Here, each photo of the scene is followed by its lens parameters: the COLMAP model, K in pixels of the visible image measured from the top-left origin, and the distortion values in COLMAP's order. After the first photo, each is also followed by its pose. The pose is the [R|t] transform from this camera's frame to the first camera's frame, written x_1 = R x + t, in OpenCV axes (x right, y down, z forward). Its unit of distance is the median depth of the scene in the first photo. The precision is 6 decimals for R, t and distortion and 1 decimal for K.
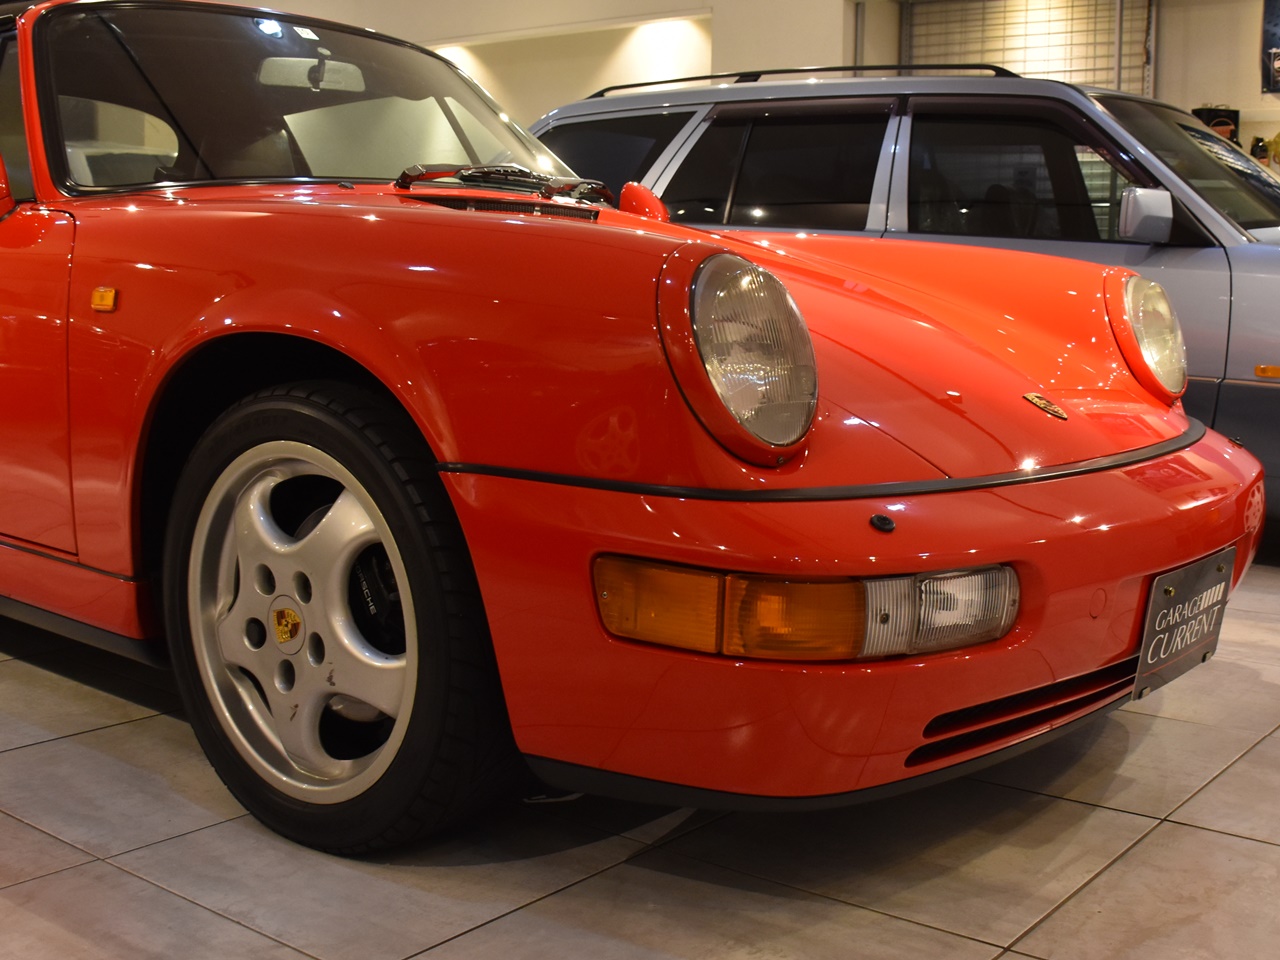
lens RADIAL K [[1503.9, 0, 640.0], [0, 1503.9, 480.0], [0, 0, 1]] dist [-0.039395, -0.021018]
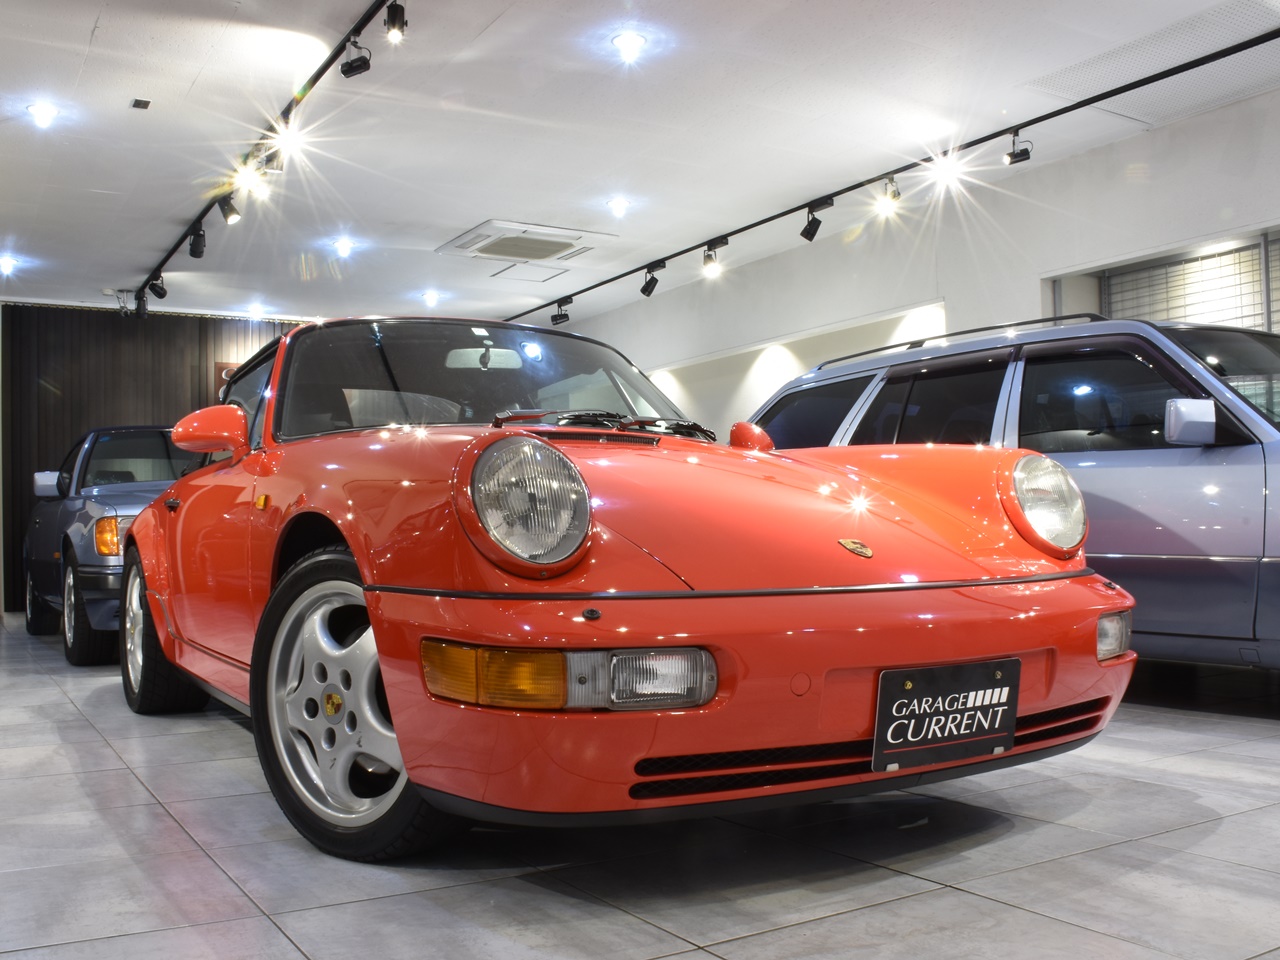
lens RADIAL K [[1201.4, 0, 640.0], [0, 1201.4, 480.0], [0, 0, 1]] dist [-0.011269, 0.003616]
pose [[0.933380, -0.047112, -0.355784, 0.483207], [-0.018798, 0.983568, -0.179557, 0.084596], [0.358397, 0.174283, 0.917157, -0.033143]]
